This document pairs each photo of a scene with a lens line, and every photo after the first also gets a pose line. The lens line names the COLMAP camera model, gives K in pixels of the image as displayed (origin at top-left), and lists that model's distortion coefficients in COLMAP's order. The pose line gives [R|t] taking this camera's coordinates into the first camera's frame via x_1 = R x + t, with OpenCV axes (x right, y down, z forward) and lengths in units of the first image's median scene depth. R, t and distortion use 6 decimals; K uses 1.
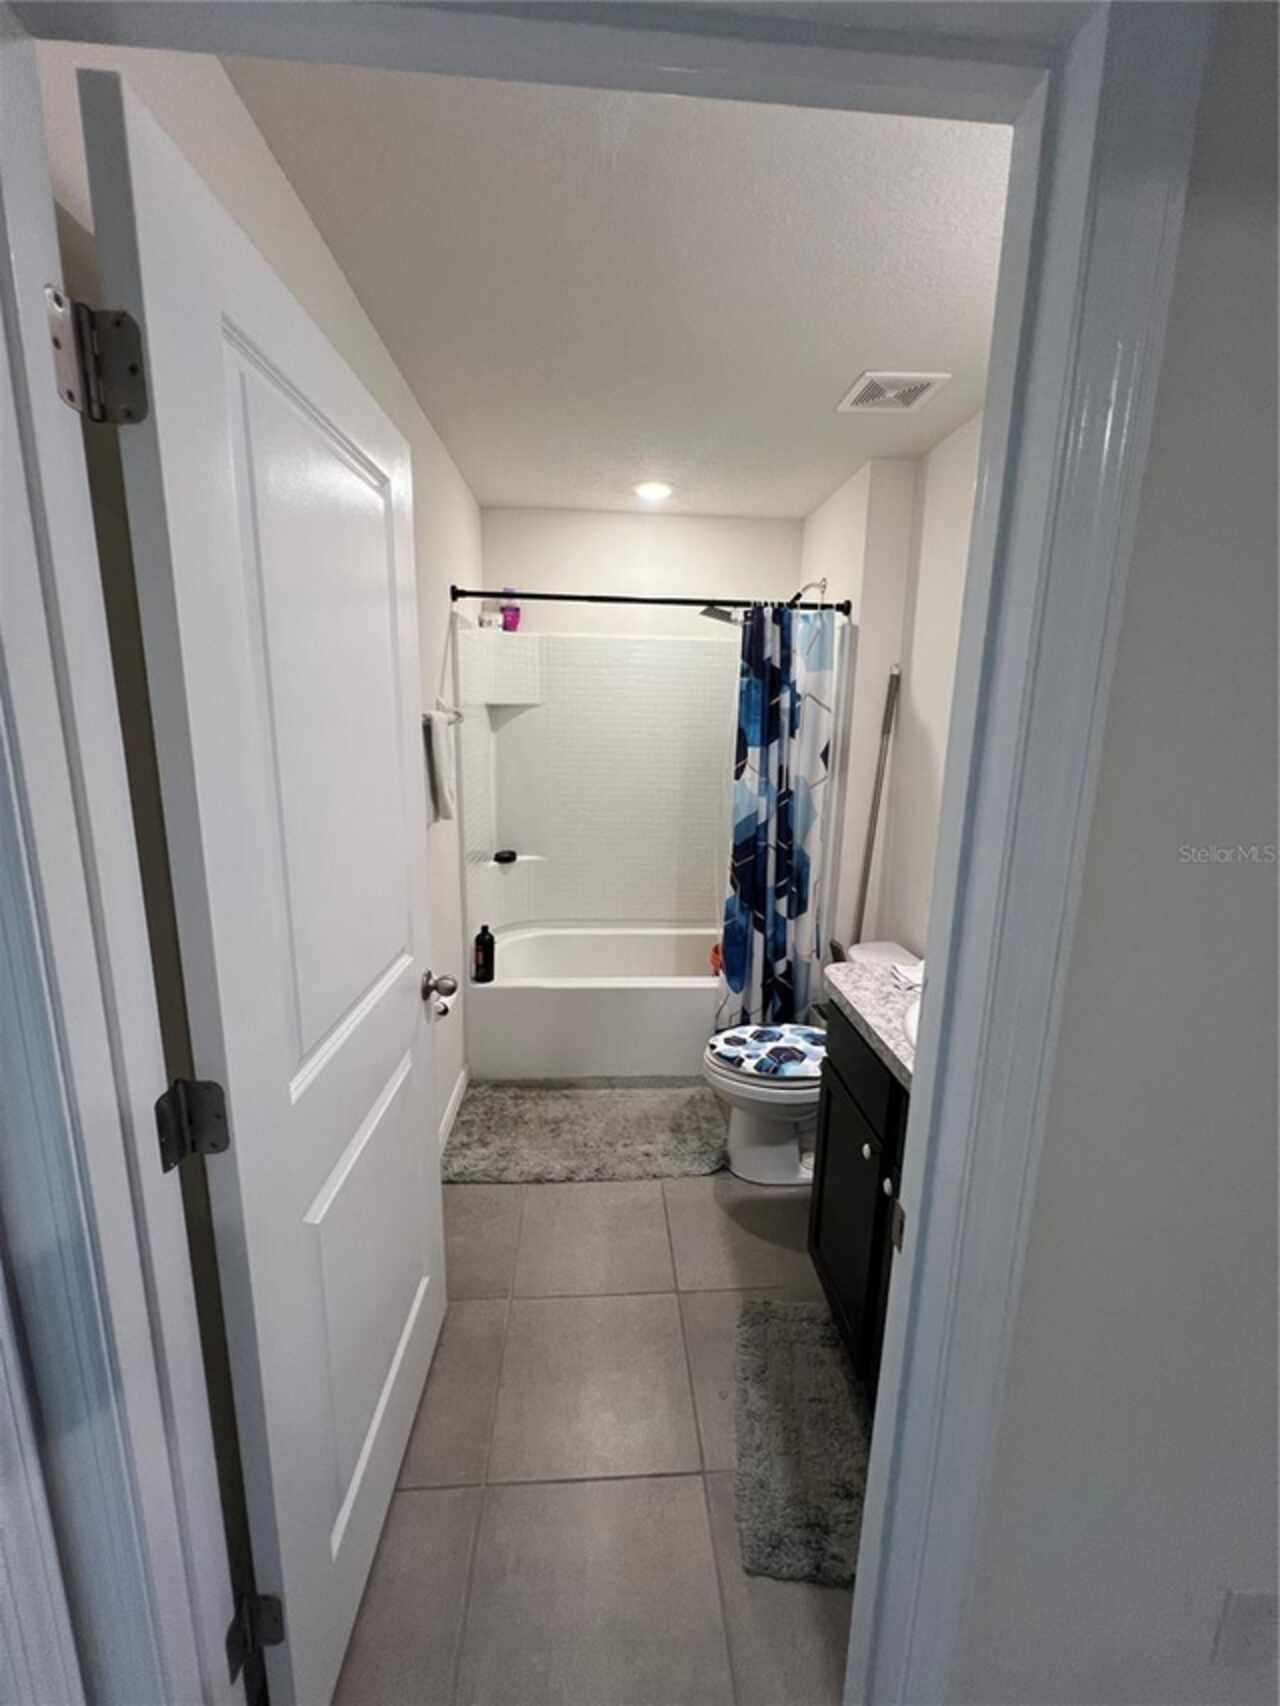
lens RADIAL K [[683.4, 0, 642.7], [0, 683.4, 852.8], [0, 0, 1]] dist [-0.001713, 0.000314]
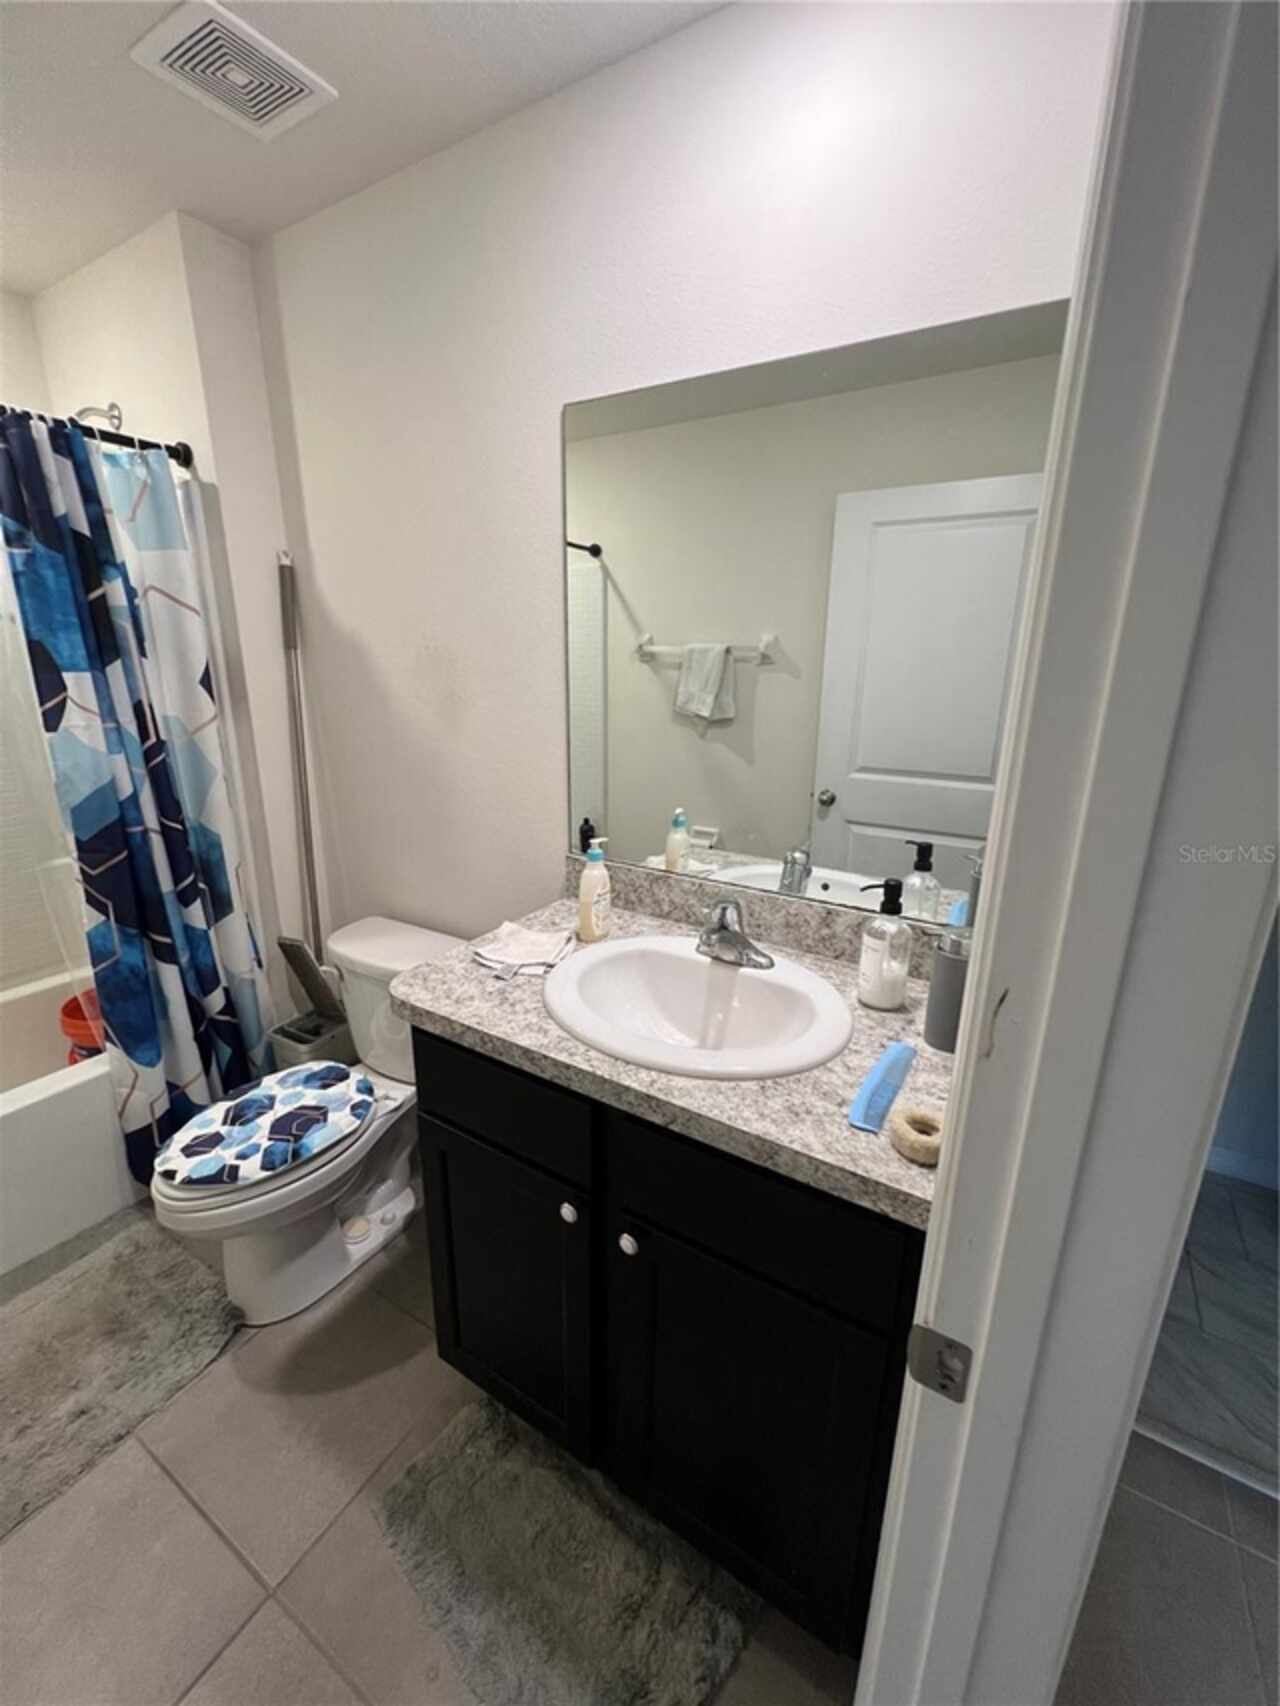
lens RADIAL K [[683.4, 0, 644.9], [0, 683.4, 855.1], [0, 0, 1]] dist [-0.001713, 0.000314]
pose [[0.572941, -0.234351, 0.785378, -0.056018], [0.161815, 0.971732, 0.171912, -0.022918], [-0.803464, 0.028590, 0.594666, 0.258715]]
